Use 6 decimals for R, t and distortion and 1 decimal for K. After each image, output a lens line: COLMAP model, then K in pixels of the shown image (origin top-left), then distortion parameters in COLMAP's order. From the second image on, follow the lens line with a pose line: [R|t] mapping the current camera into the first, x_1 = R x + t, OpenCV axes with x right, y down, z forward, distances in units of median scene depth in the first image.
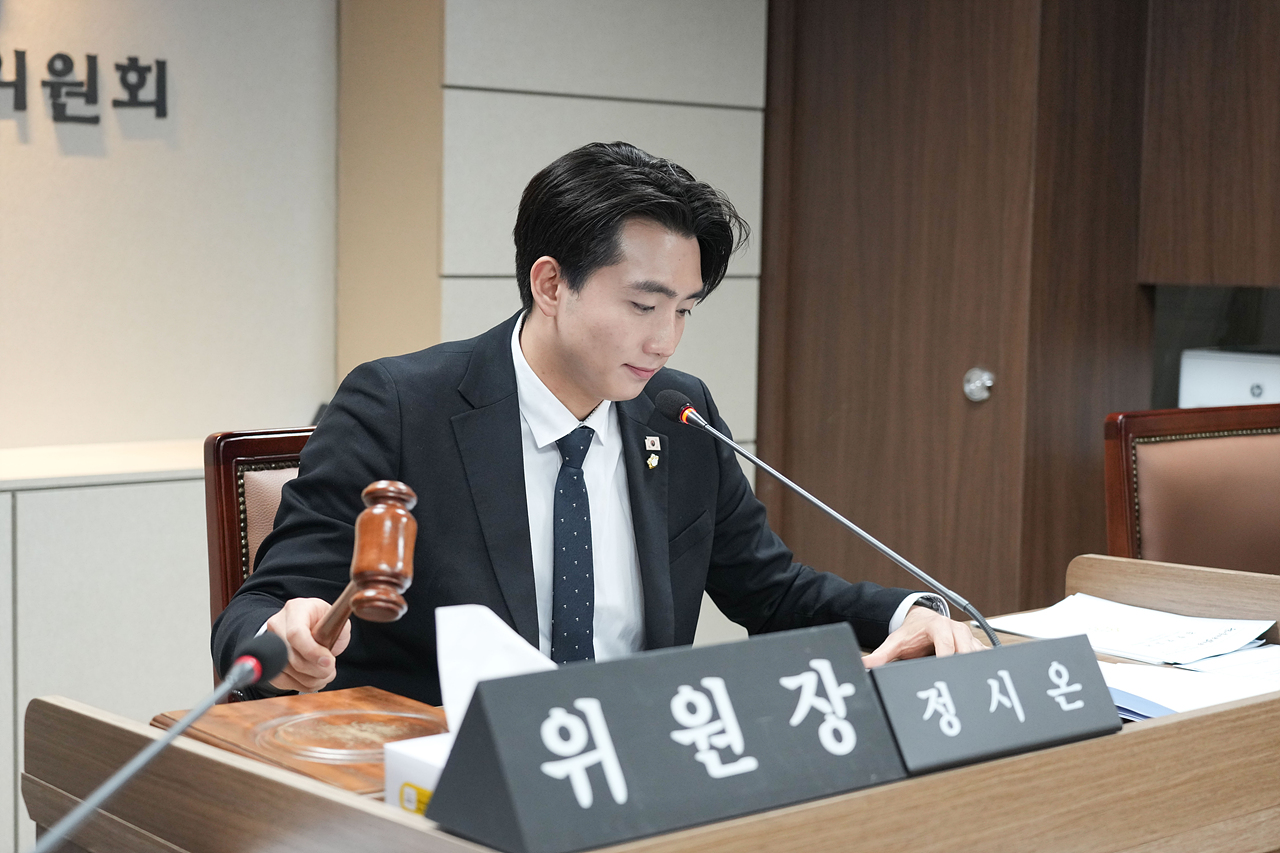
lens RADIAL K [[2075.9, 0, 657.2], [0, 2075.9, 432.7], [0, 0, 1]] dist [0.015054, 0.059656]
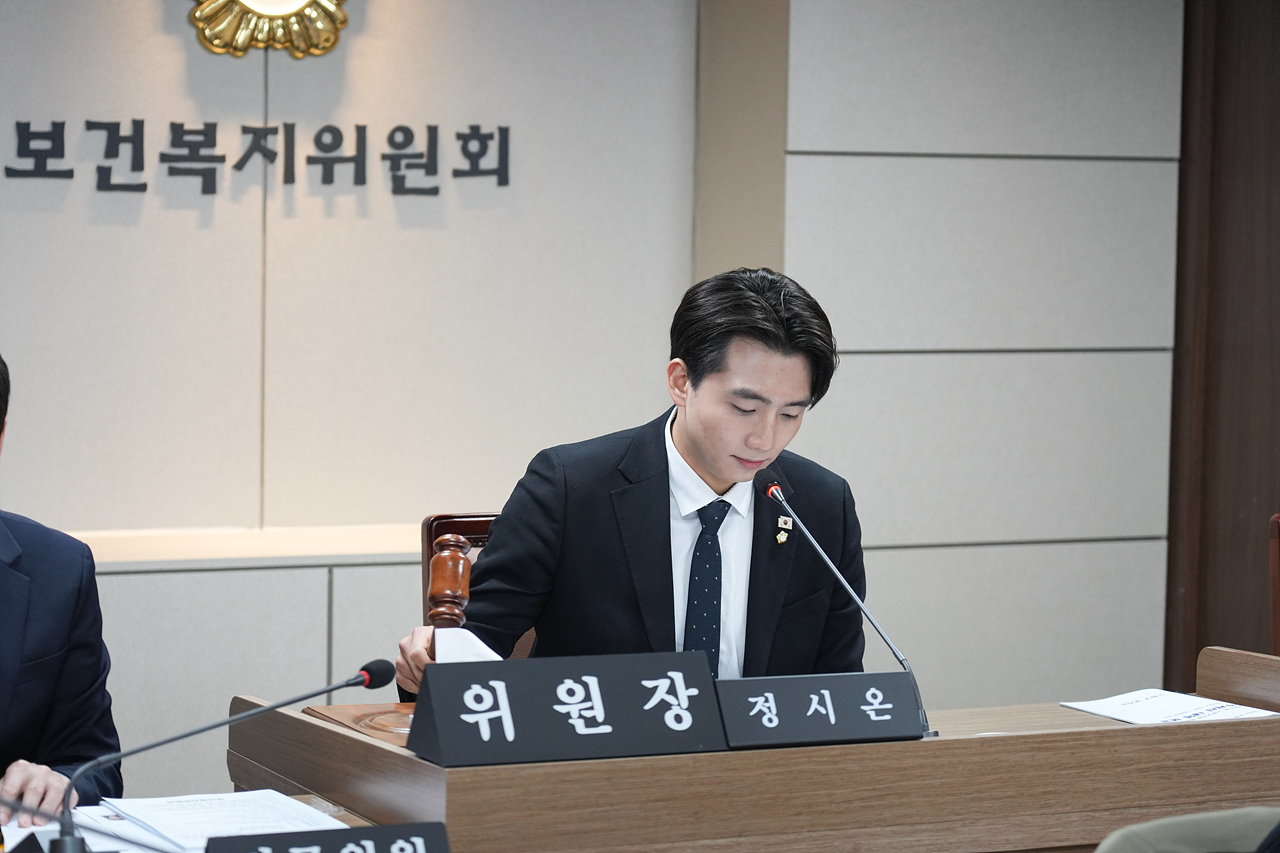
lens RADIAL K [[3466.8, 0, 640.0], [0, 3466.8, 426.5], [0, 0, 1]] dist [-0.065220, 0.445810]
pose [[0.961638, 0.016916, -0.273798, 0.693345], [-0.023956, 0.999462, -0.022392, -0.014147], [0.273272, 0.028092, 0.961526, -1.376056]]
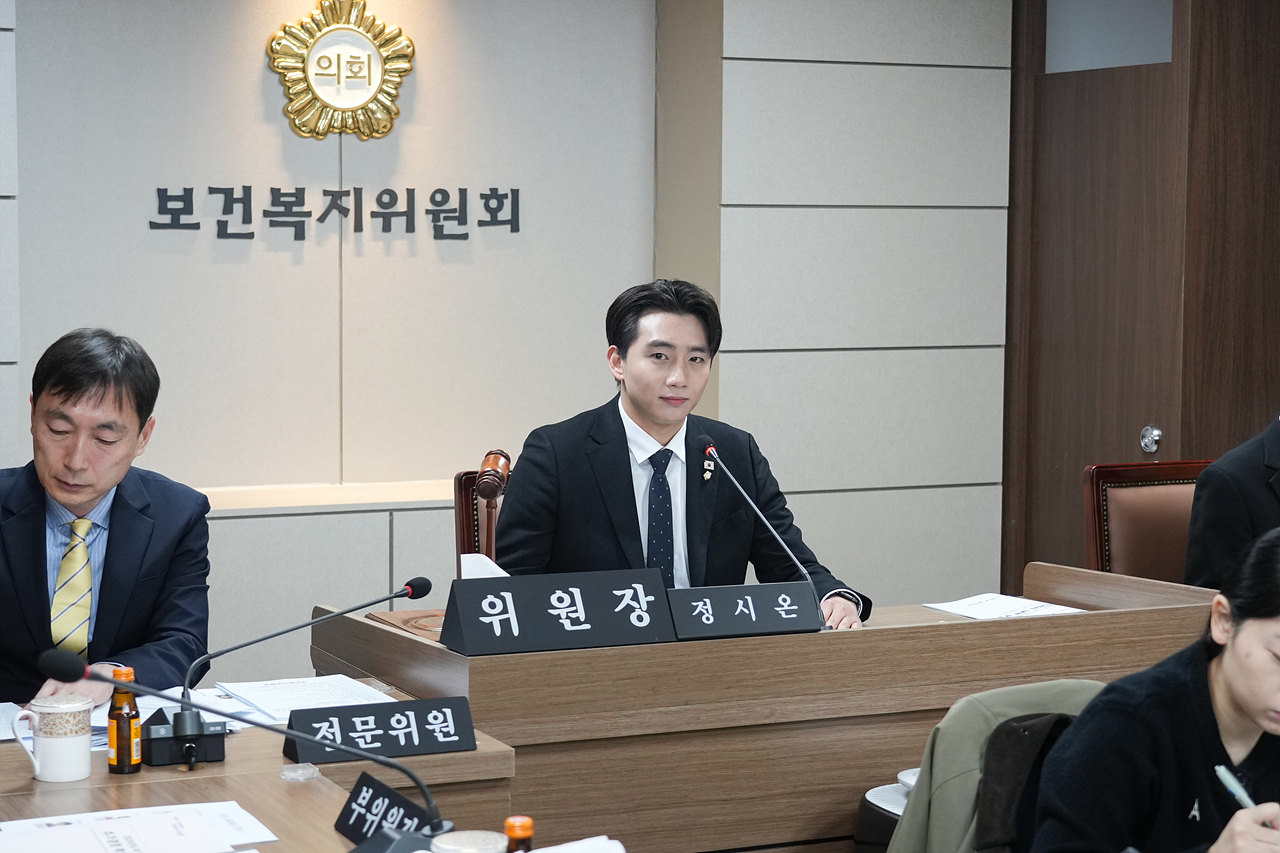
lens RADIAL K [[2504.8, 0, 630.8], [0, 2504.8, 401.3], [0, 0, 1]] dist [0.026547, -0.016251]
pose [[0.962250, 0.005370, -0.272116, 0.697308], [-0.012928, 0.999579, -0.025991, -0.009138], [0.271862, 0.028528, 0.961913, -1.332578]]
